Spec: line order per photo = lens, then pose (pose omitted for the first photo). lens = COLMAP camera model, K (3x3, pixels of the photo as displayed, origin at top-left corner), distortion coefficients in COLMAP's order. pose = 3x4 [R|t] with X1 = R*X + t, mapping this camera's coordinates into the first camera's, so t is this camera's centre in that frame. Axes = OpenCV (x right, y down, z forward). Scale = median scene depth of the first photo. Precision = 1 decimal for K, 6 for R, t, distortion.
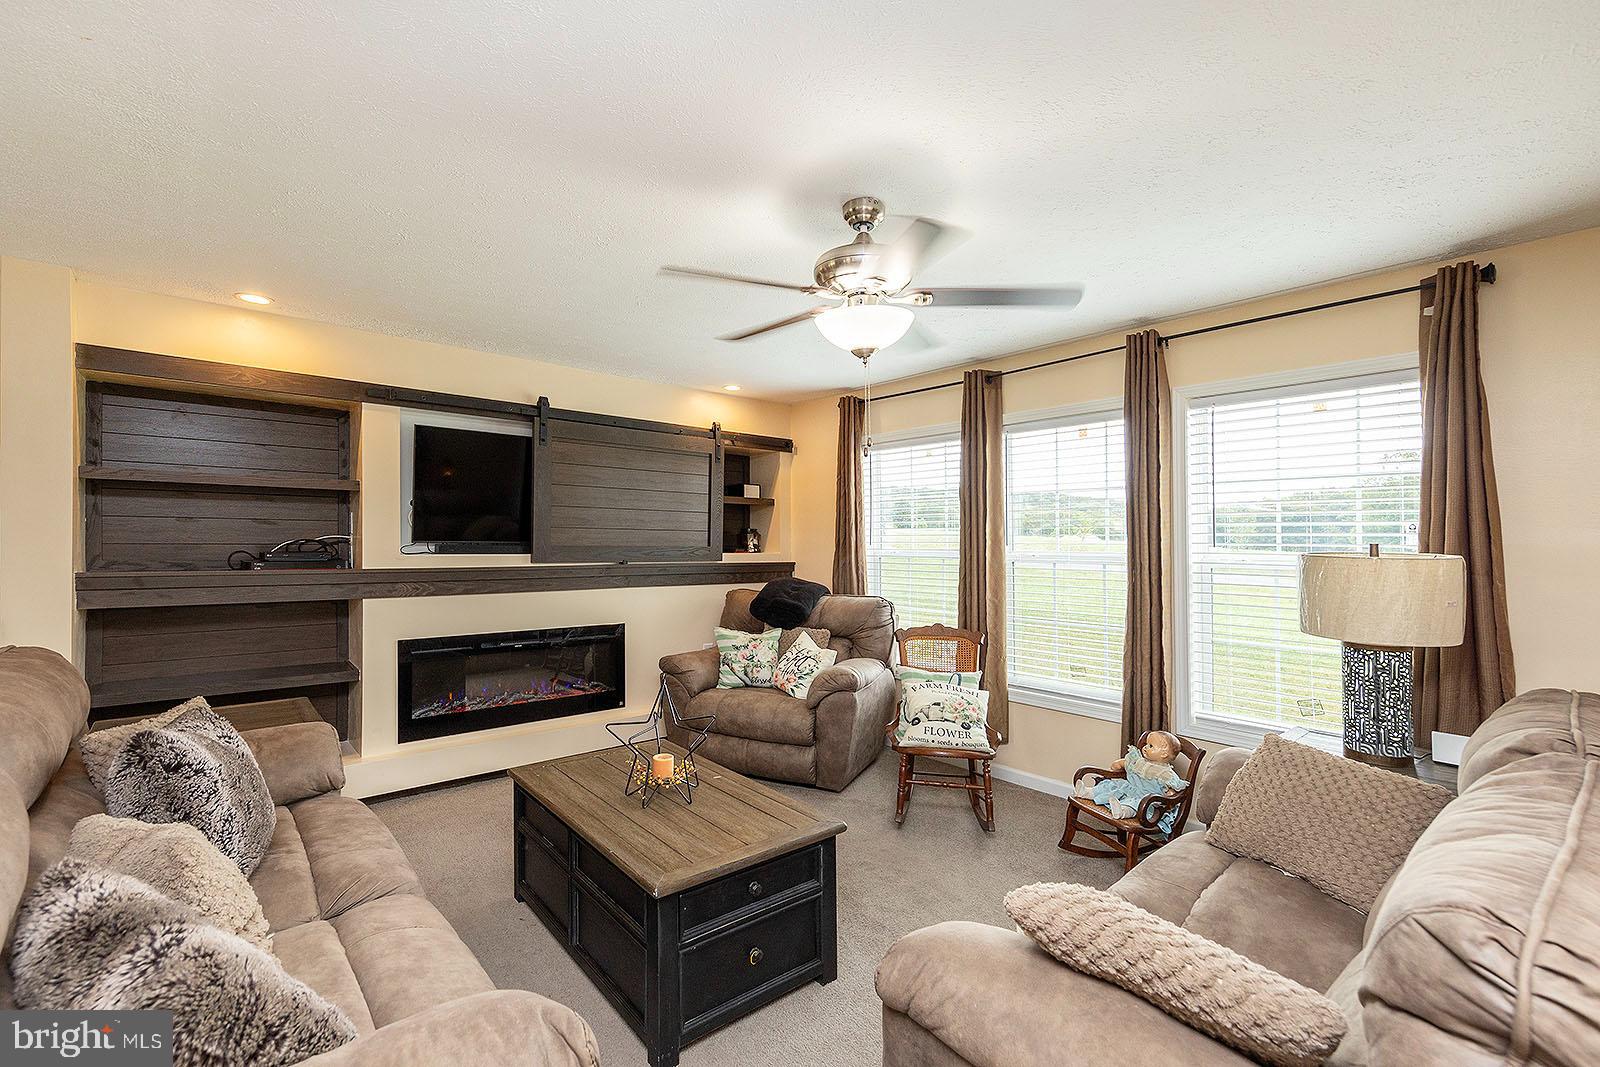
lens RADIAL K [[694.7, 0, 824.4], [0, 694.7, 529.7], [0, 0, 1]] dist [0.006970, -0.000549]
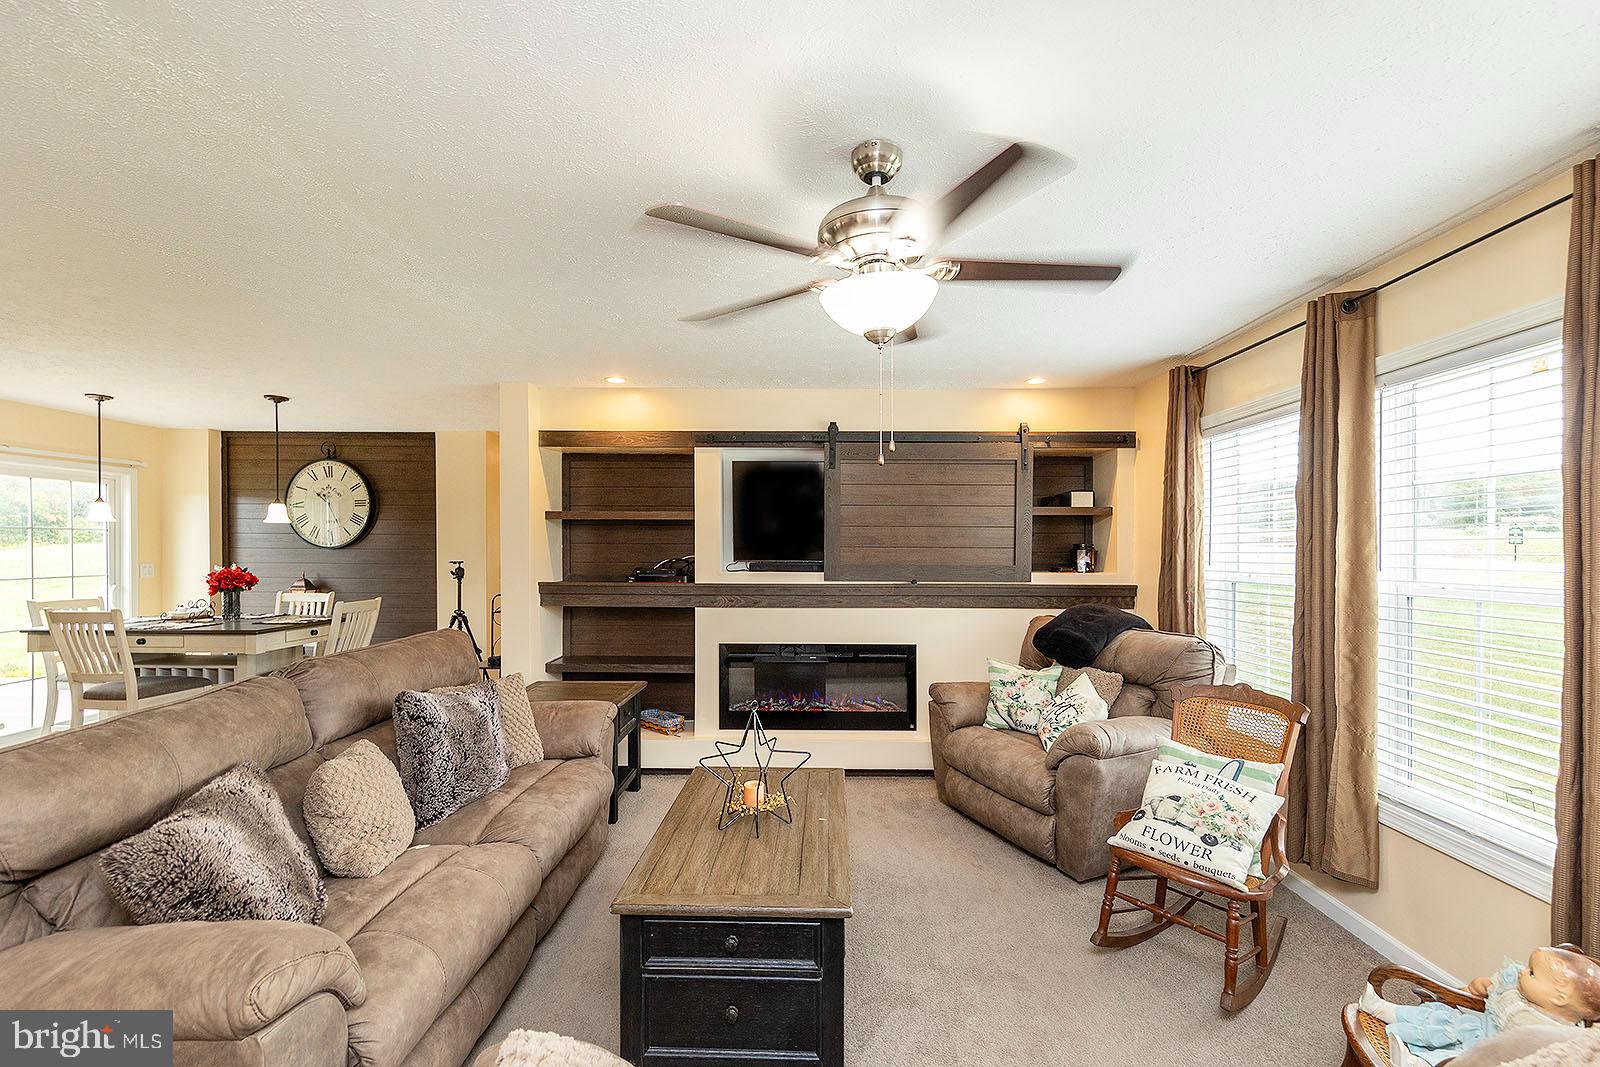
lens RADIAL K [[719.5, 0, 823.8], [0, 719.5, 557.3], [0, 0, 1]] dist [0.004485, -0.000042]
pose [[0.737633, 0.001257, -0.675200, 0.336233], [0.015799, 0.999692, 0.019120, -0.009305], [0.675017, -0.024771, 0.737387, 0.200864]]
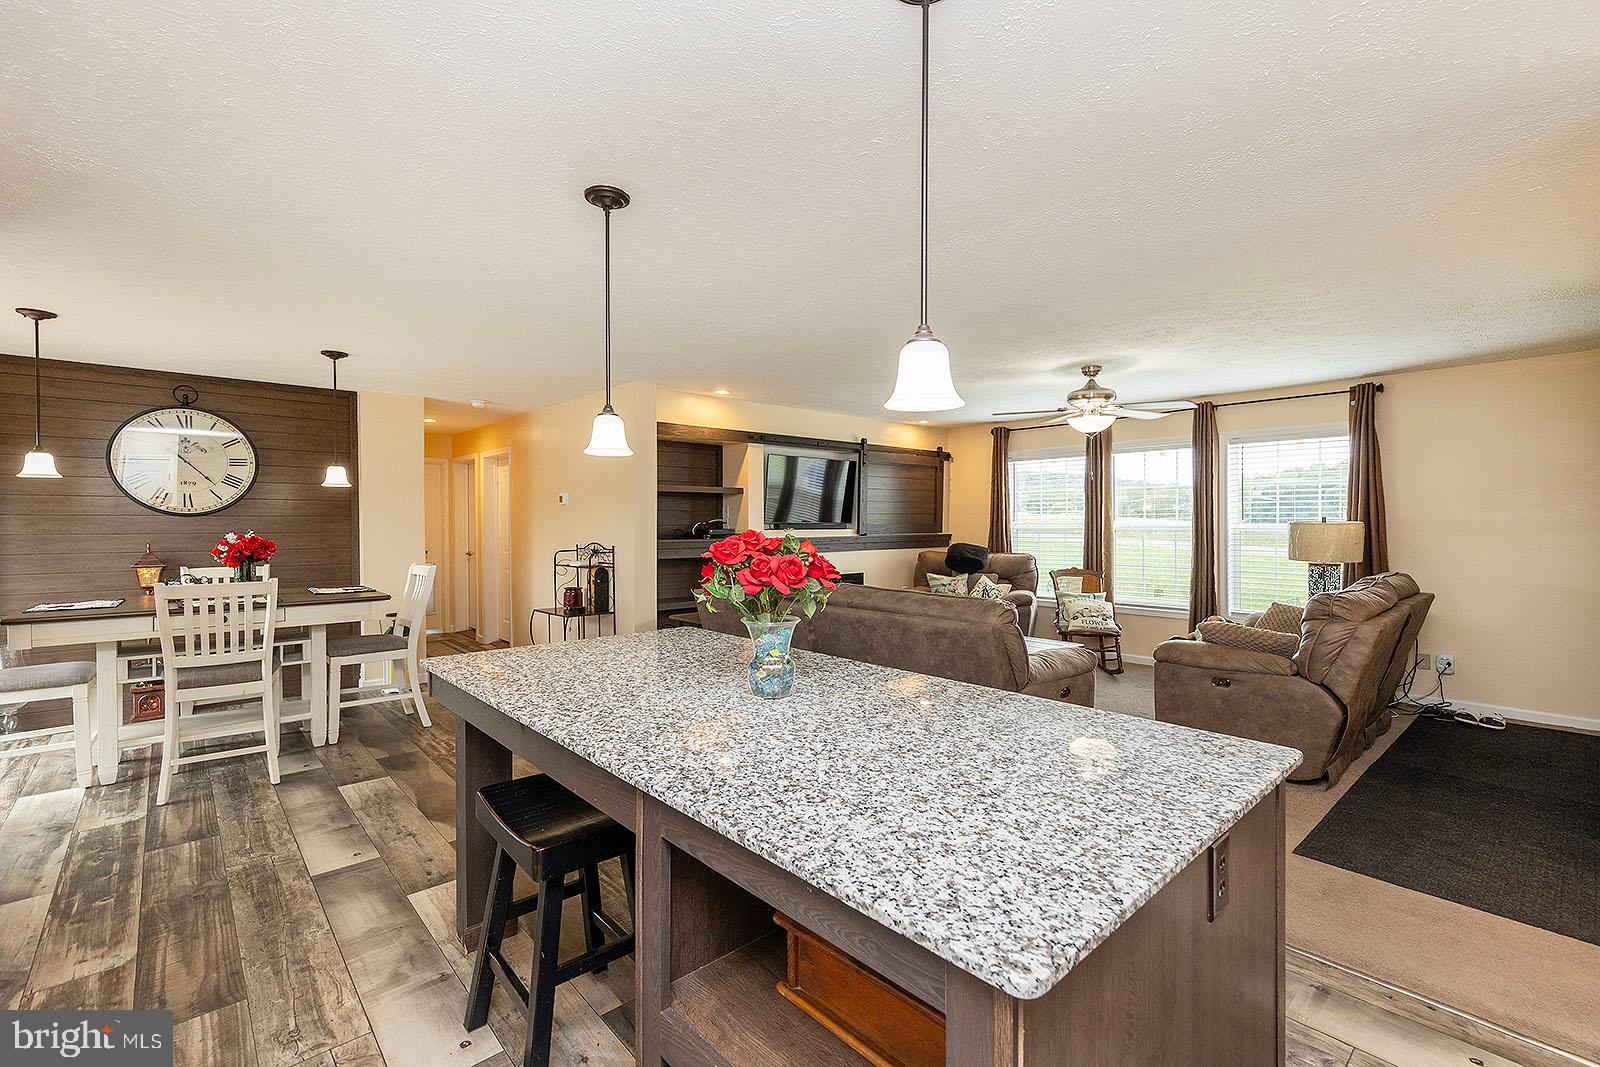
lens RADIAL K [[702.9, 0, 795.3], [0, 702.9, 528.2], [0, 0, 1]] dist [0.001556, 0.000492]
pose [[0.999893, -0.011431, -0.009099, -0.499696], [0.011678, 0.999550, 0.027622, -0.015147], [0.008780, -0.027725, 0.999577, -0.719589]]
